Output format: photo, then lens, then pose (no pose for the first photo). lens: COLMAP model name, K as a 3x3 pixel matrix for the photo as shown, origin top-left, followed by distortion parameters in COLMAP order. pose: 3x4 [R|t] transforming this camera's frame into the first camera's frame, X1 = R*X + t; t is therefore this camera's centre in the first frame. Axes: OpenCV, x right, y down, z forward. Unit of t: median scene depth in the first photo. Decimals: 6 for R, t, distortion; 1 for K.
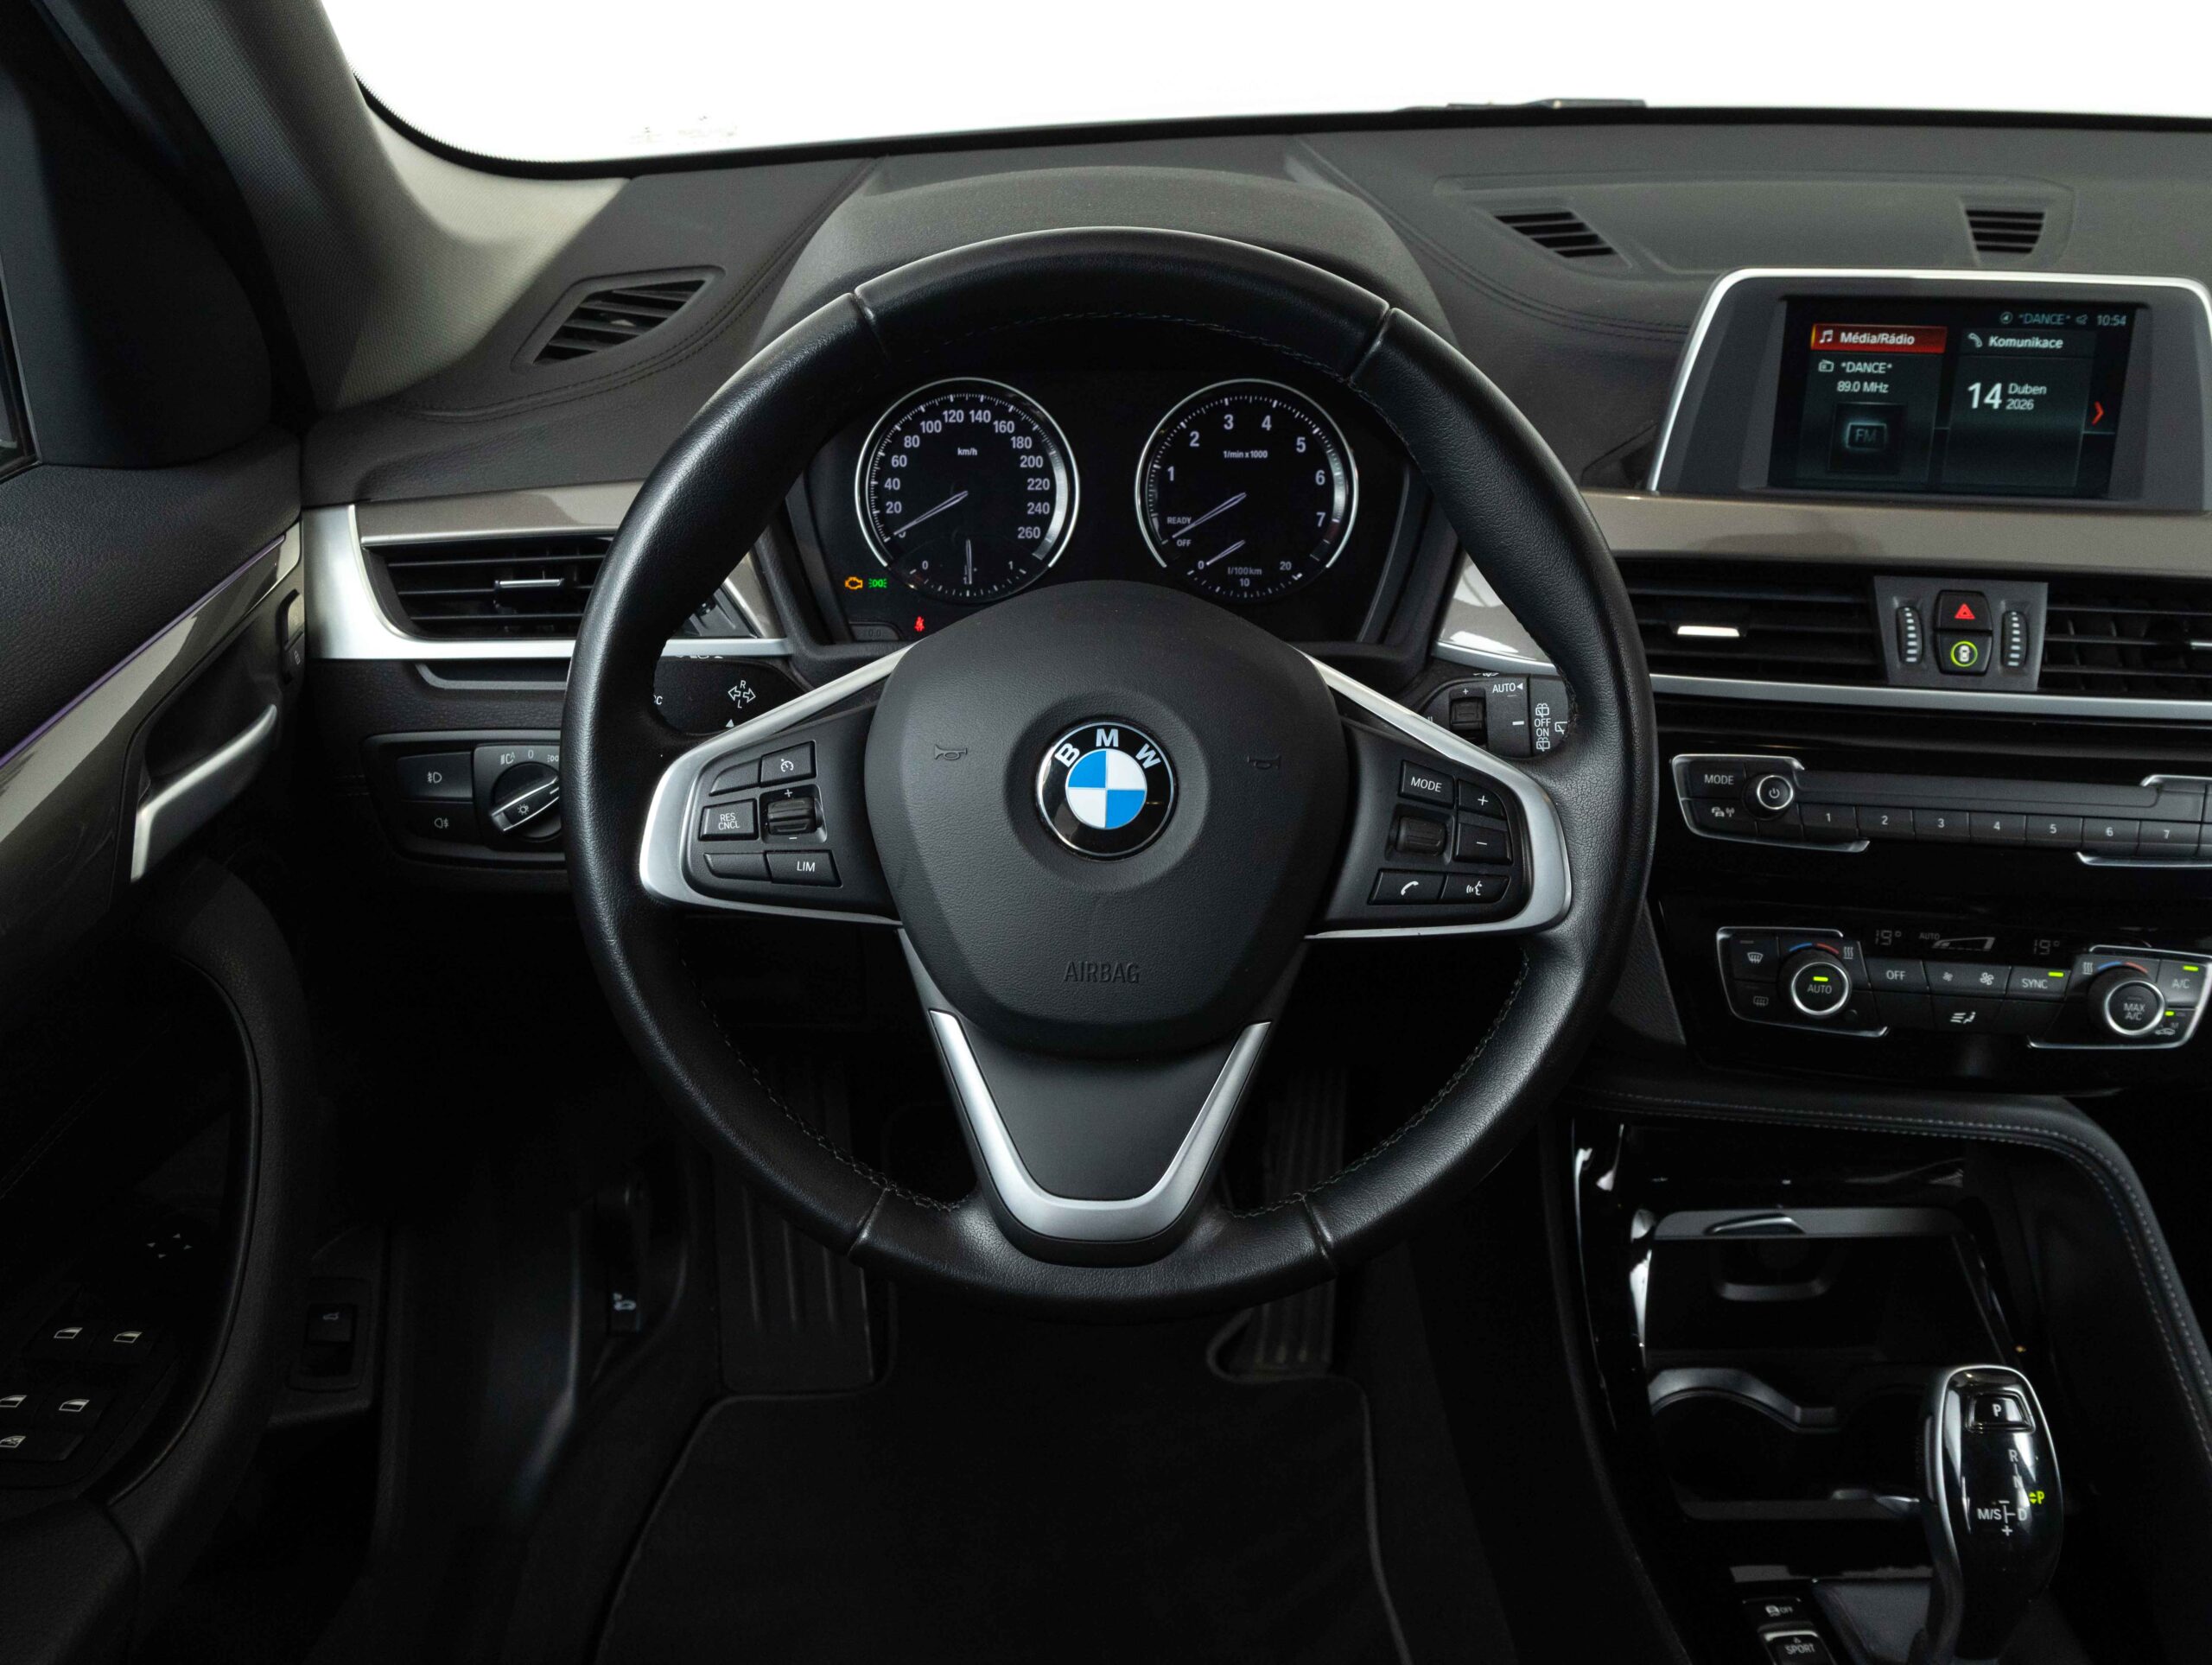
lens RADIAL K [[1974.9, 0, 1106.0], [0, 1974.9, 832.5], [0, 0, 1]] dist [0.031162, -0.002875]
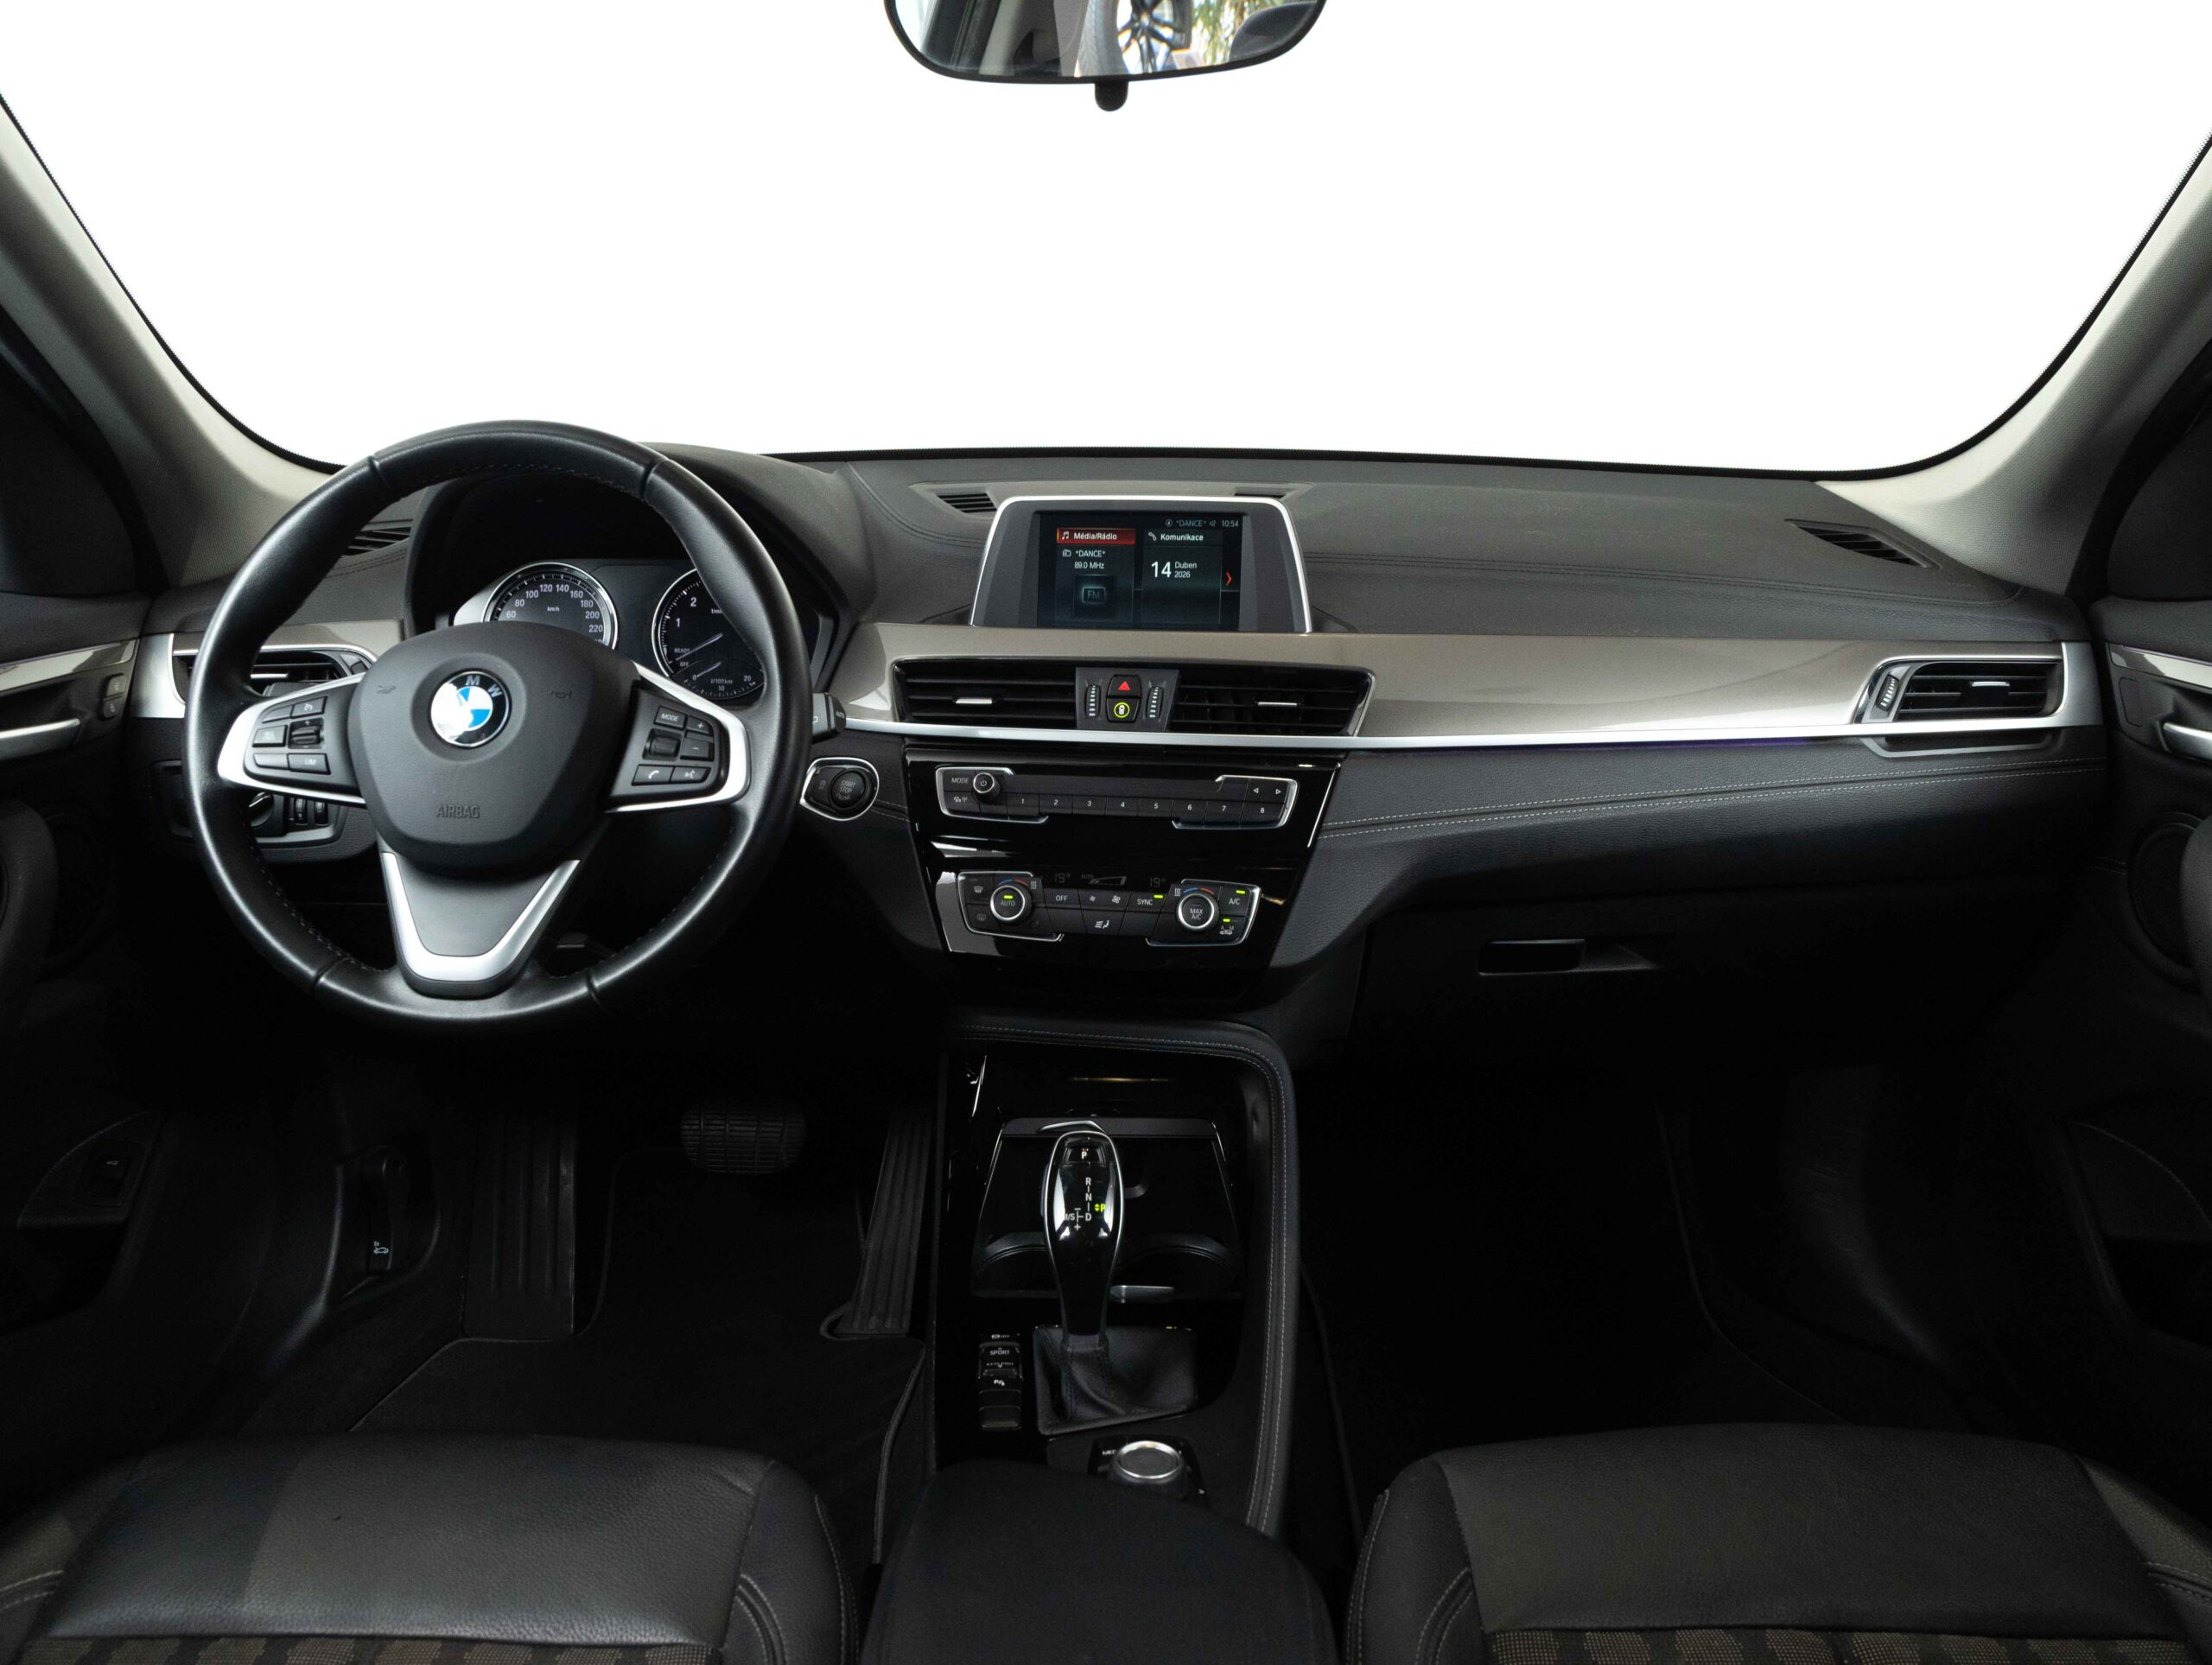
lens RADIAL K [[1680.6, 0, 1106.0], [0, 1680.6, 832.5], [0, 0, 1]] dist [-0.013588, -0.004074]
pose [[0.998908, 0.003871, -0.046556, 0.464526], [-0.014413, 0.973485, -0.228295, 0.304746], [0.044438, 0.228717, 0.972478, -0.286961]]
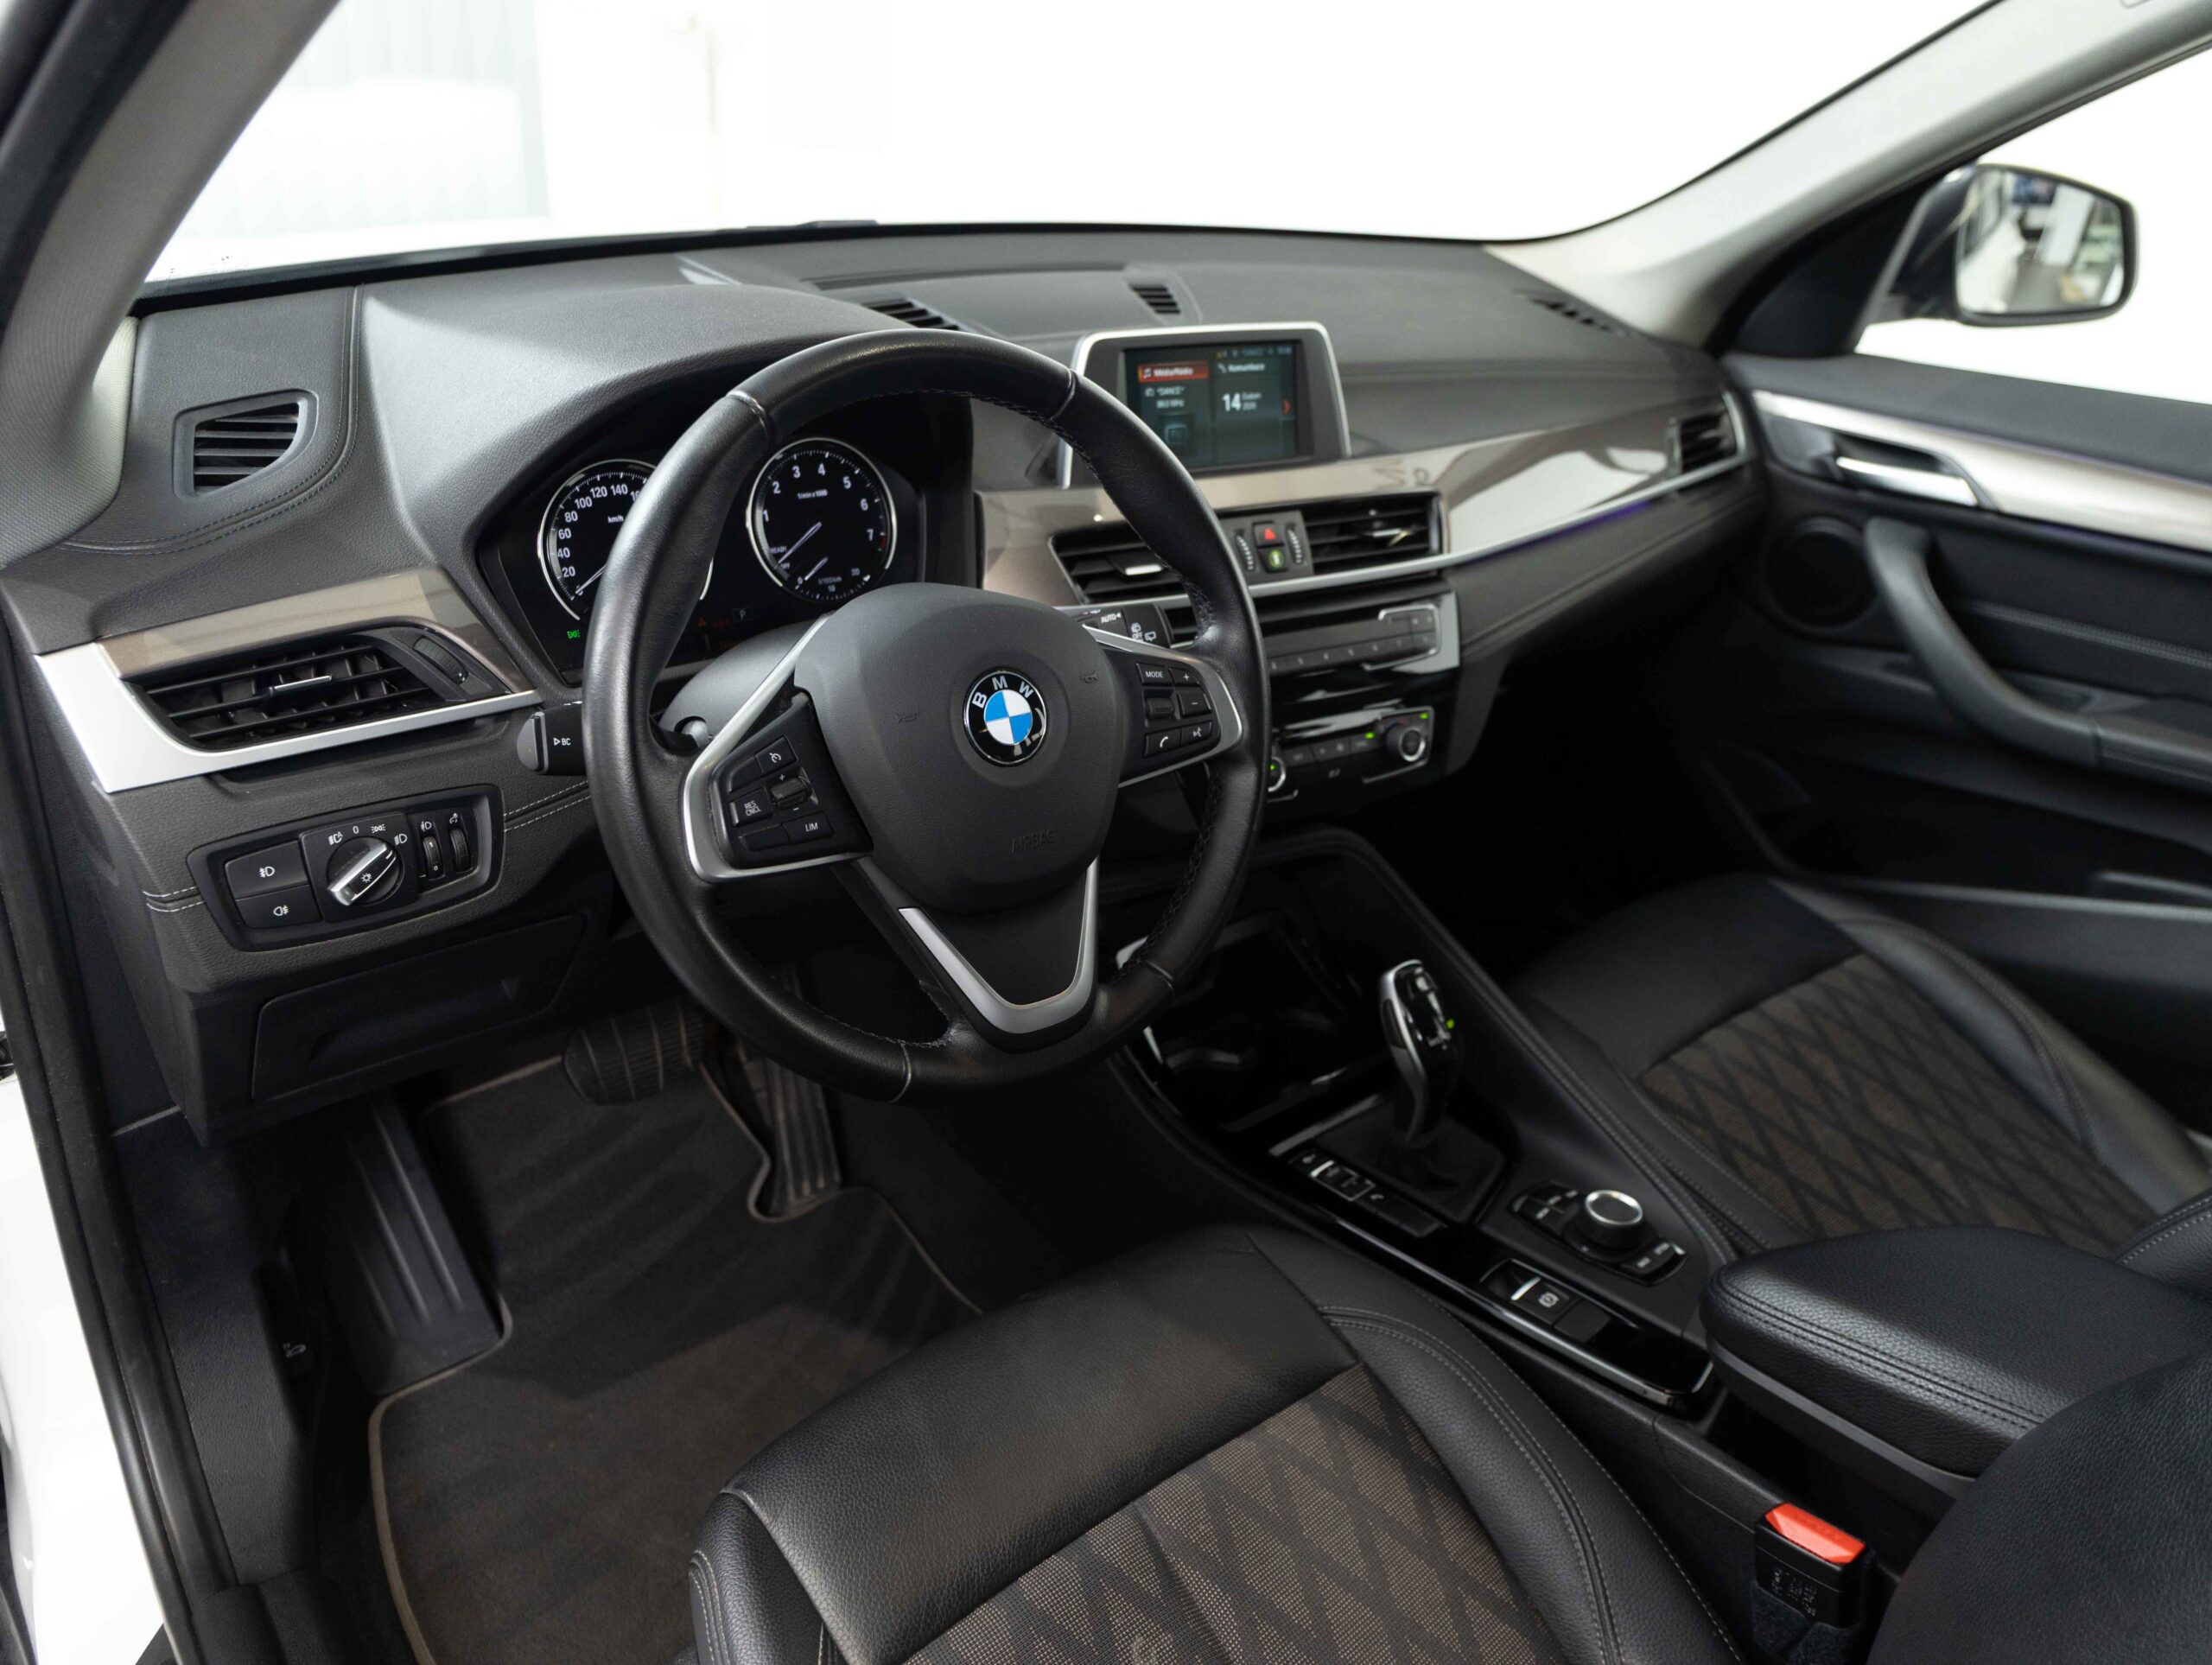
lens RADIAL K [[1608.8, 0, 1106.0], [0, 1608.8, 832.5], [0, 0, 1]] dist [0.024140, 0.000468]
pose [[0.796097, -0.239941, 0.555570, -0.453894], [0.229494, 0.969166, 0.089716, -0.021814], [-0.559966, 0.056077, 0.826615, -0.005266]]
